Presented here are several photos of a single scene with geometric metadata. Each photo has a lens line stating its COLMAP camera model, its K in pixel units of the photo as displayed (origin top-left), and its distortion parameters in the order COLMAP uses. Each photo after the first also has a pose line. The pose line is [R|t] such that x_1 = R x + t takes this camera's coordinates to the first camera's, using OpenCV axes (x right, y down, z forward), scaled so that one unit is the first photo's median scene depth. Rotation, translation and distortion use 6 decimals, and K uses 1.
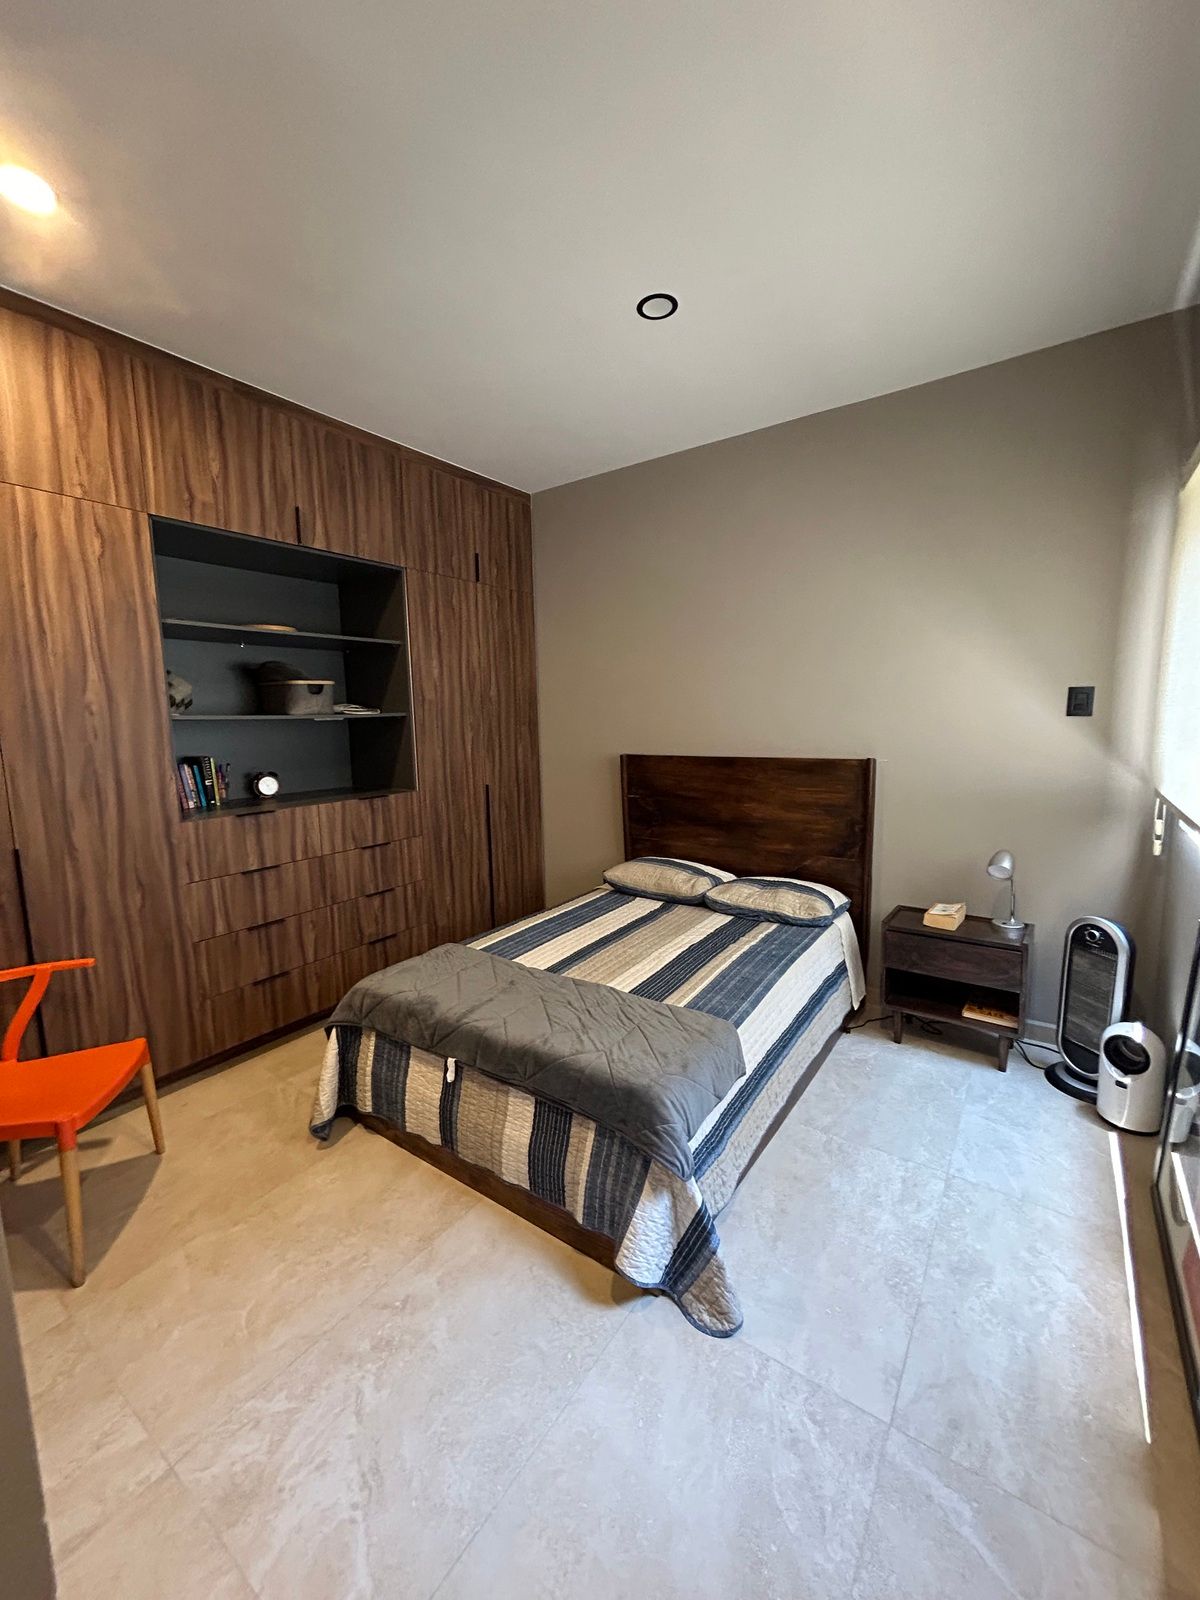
lens RADIAL K [[644.1, 0, 600.0], [0, 644.1, 800.0], [0, 0, 1]] dist [0.007925, 0.000009]
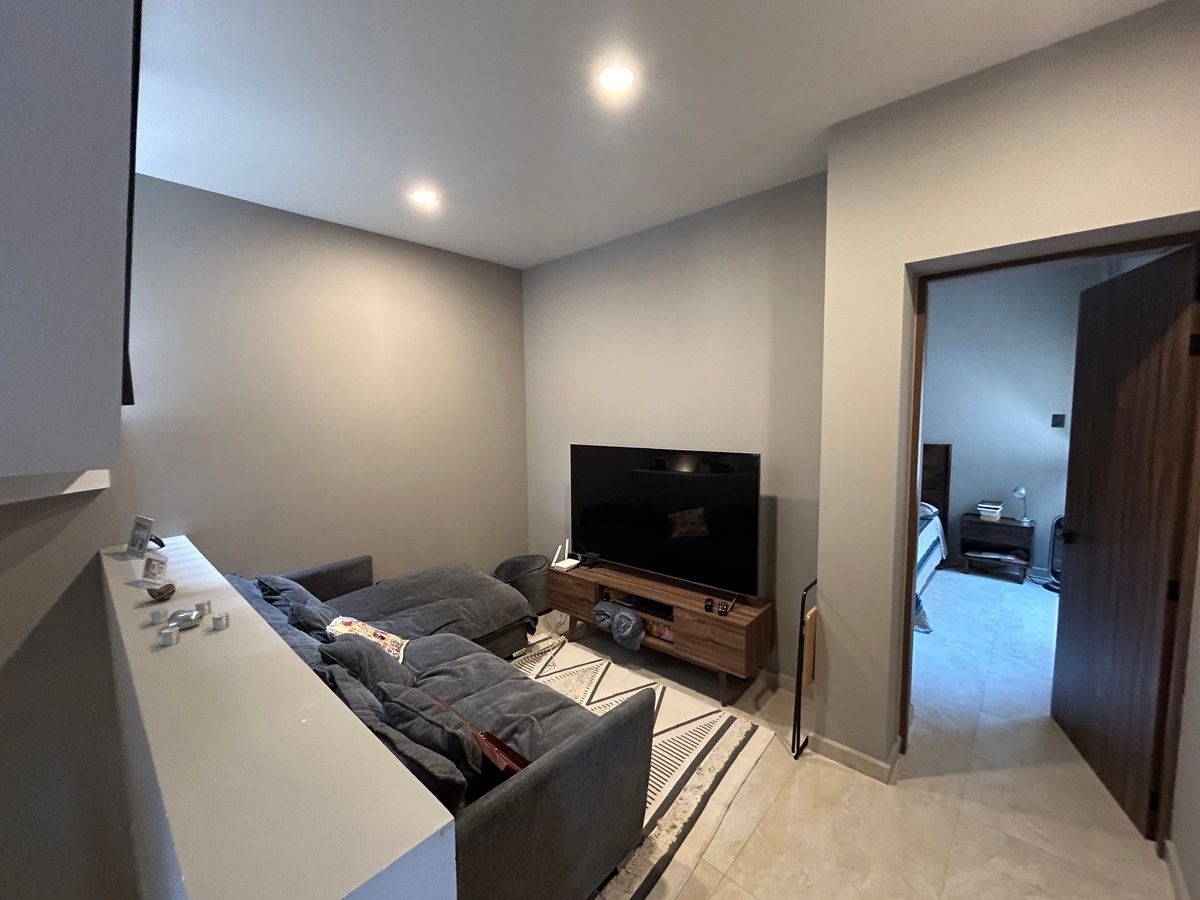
lens RADIAL K [[483.1, 0, 600.0], [0, 483.1, 450.0], [0, 0, 1]] dist [0.007925, 0.000009]
pose [[0.992167, 0.021635, -0.123029, -0.615366], [-0.026613, 0.998886, -0.038967, 0.060181], [0.122049, 0.041936, 0.991638, -0.847296]]
